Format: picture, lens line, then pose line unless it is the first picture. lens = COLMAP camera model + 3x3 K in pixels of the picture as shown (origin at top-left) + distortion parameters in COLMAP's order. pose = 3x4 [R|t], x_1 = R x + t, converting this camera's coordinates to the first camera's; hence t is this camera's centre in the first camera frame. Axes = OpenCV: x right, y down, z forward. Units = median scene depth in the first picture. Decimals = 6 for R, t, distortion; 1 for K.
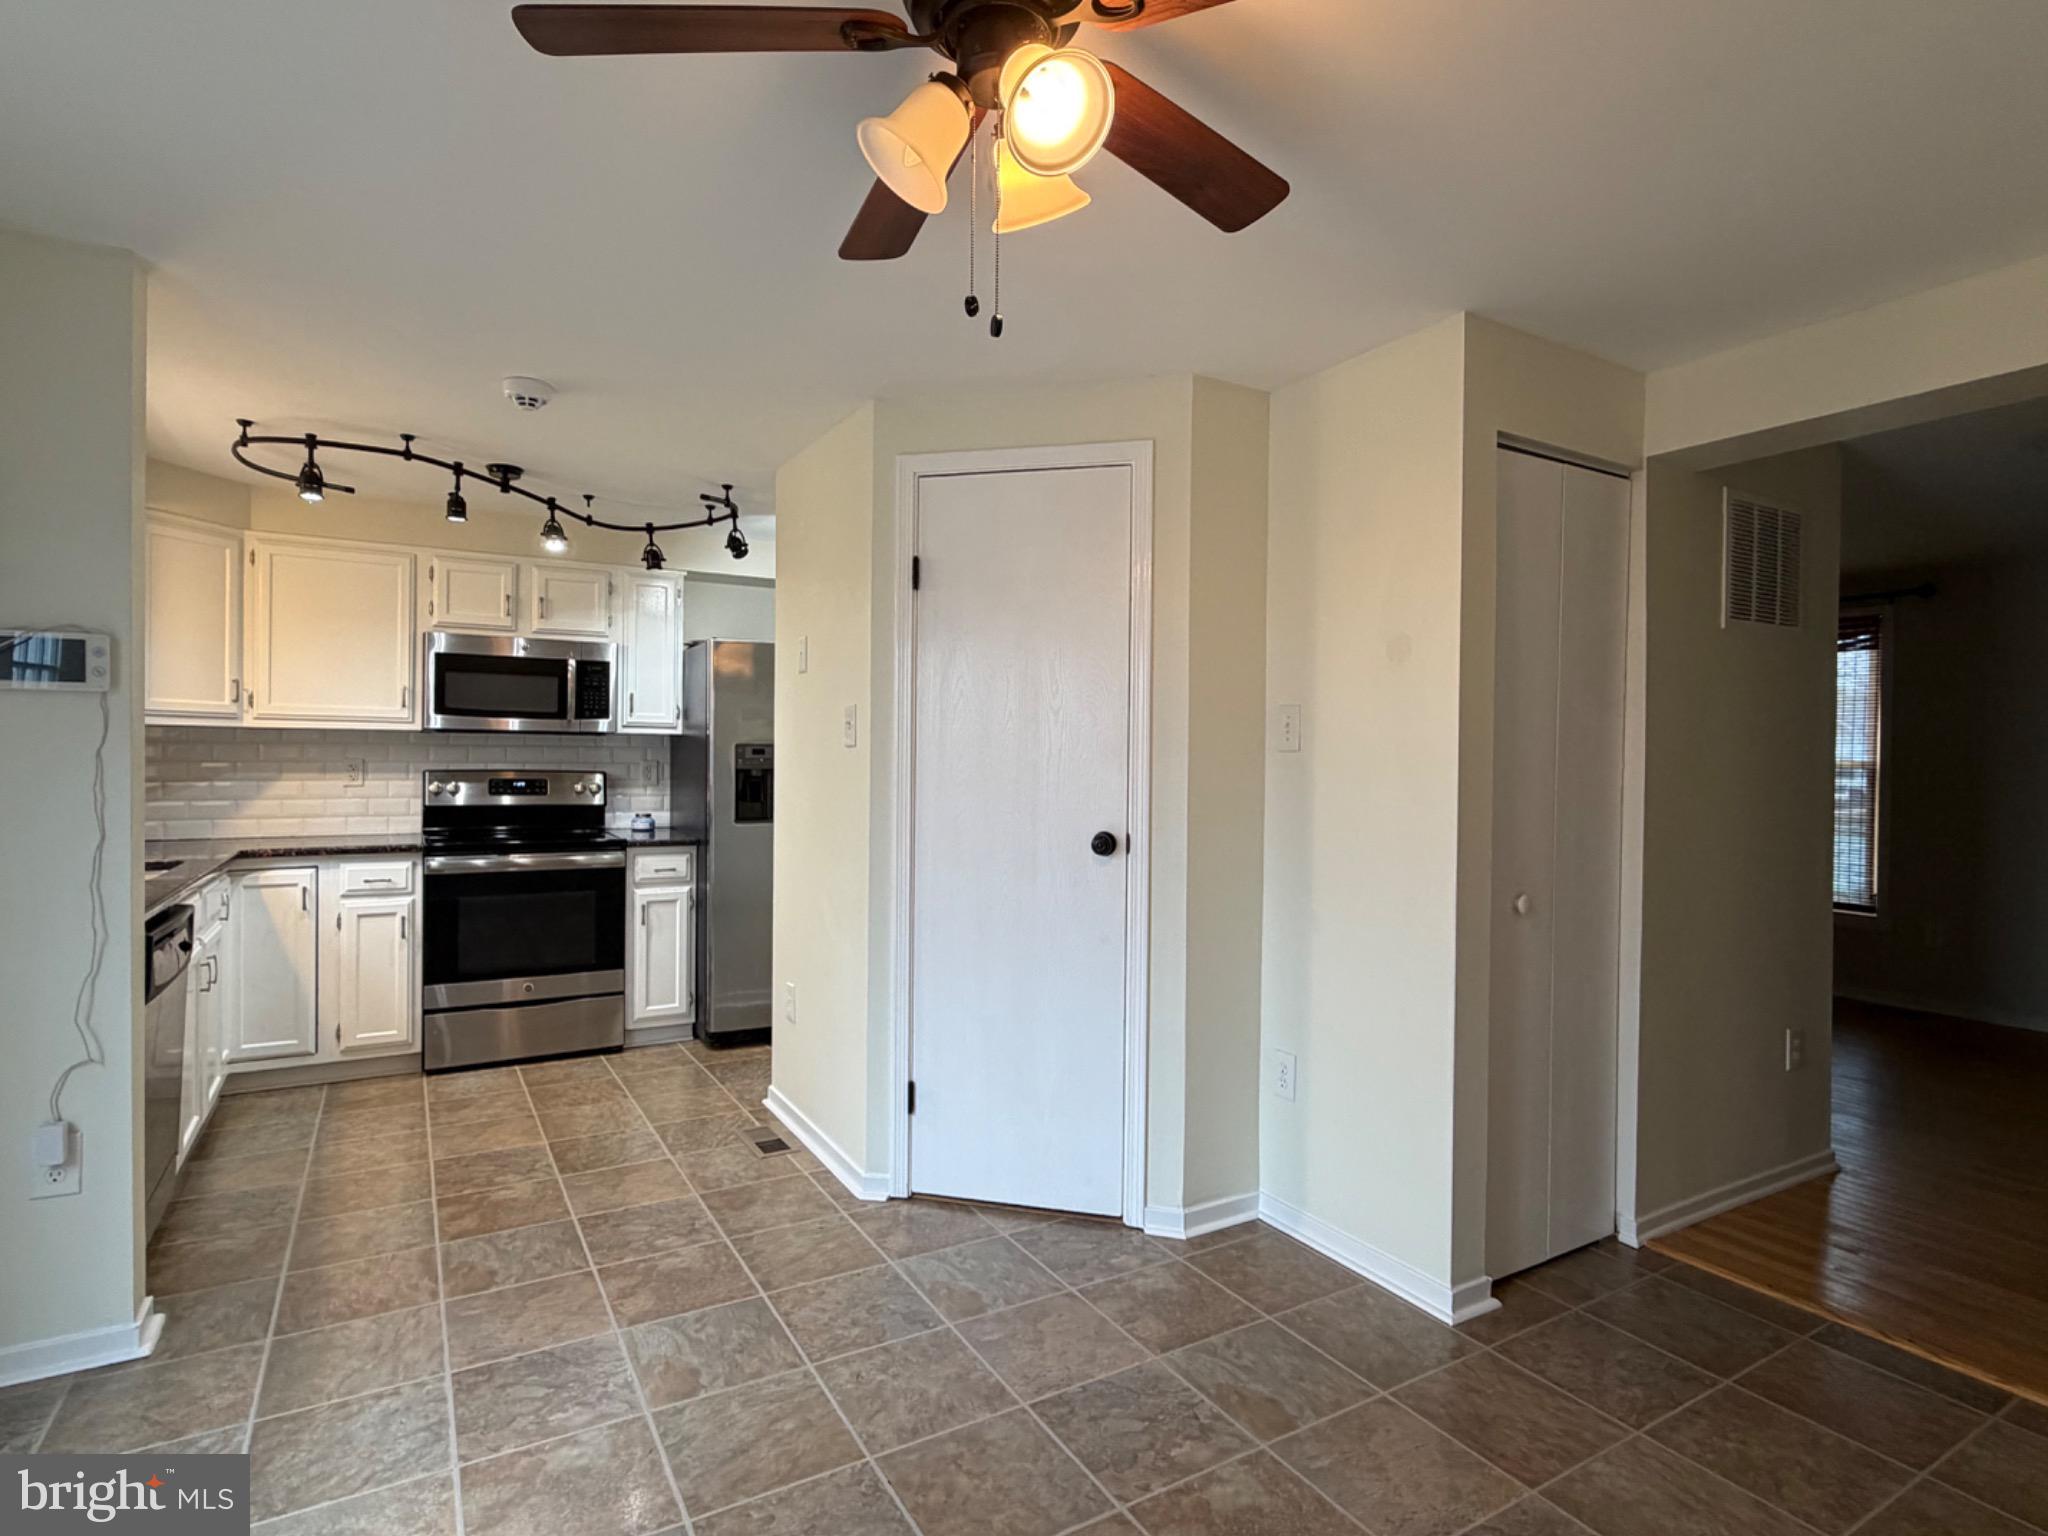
lens RADIAL K [[1068.1, 0, 1023.6], [0, 1068.1, 764.8], [0, 0, 1]] dist [-0.000837, 0.001588]
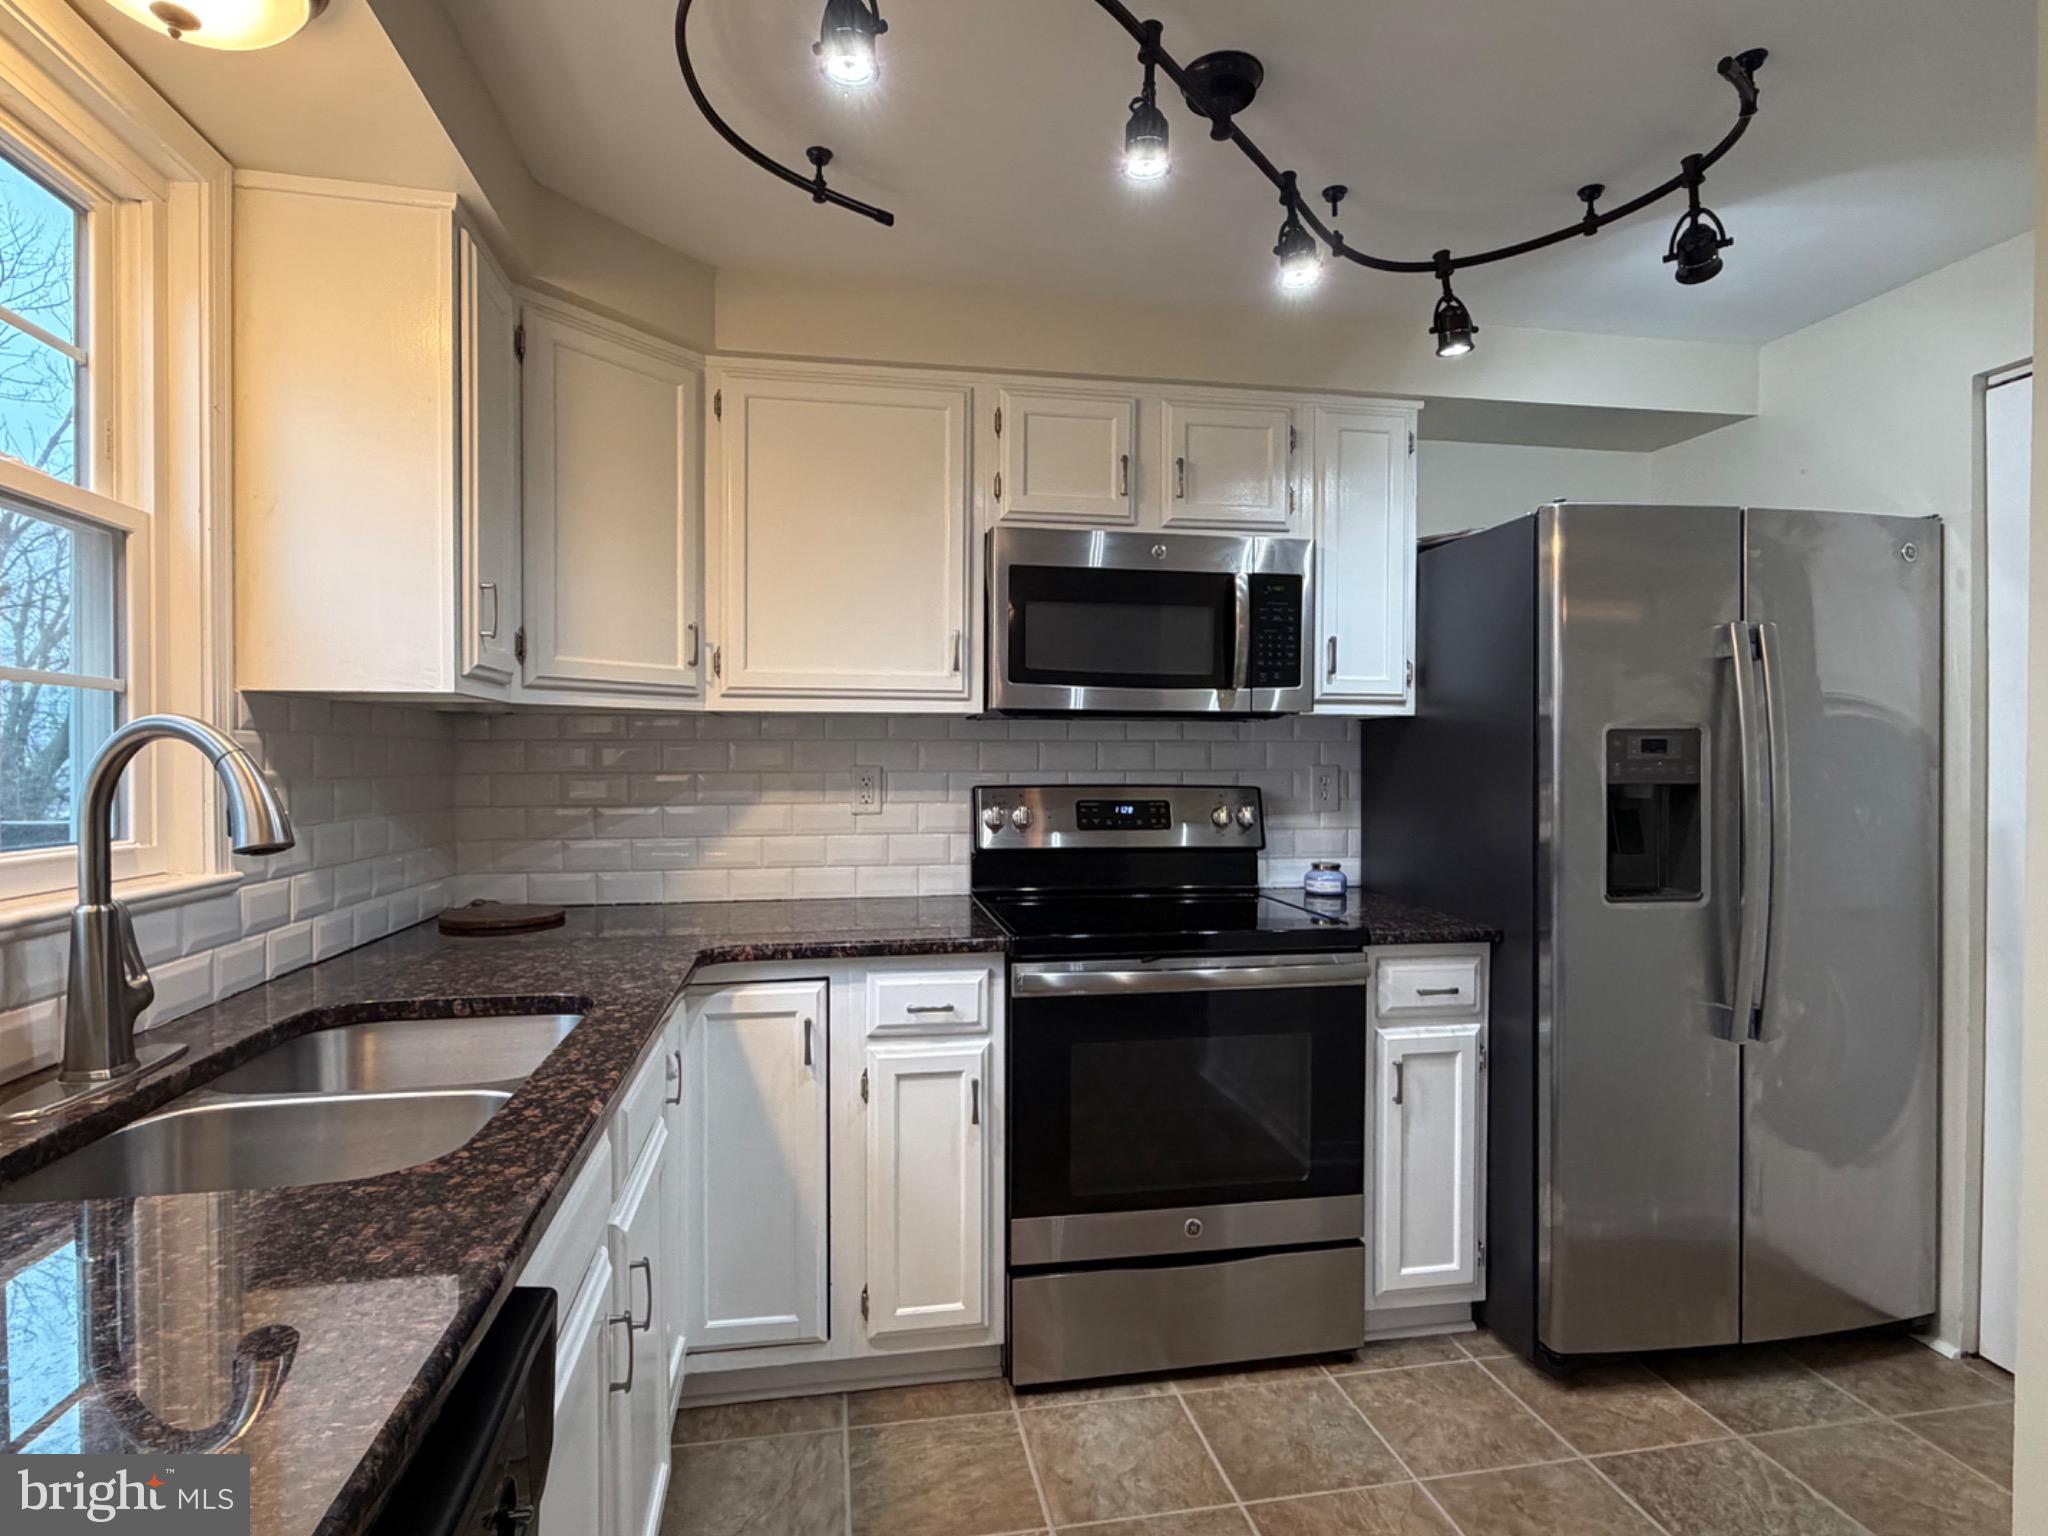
lens RADIAL K [[1068.1, 0, 1024.2], [0, 1068.1, 767.1], [0, 0, 1]] dist [-0.000837, 0.001588]
pose [[0.940399, -0.005645, -0.340027, -0.363656], [0.005998, 0.999982, -0.000013, -0.004990], [0.340021, -0.002027, 0.940416, 0.502943]]
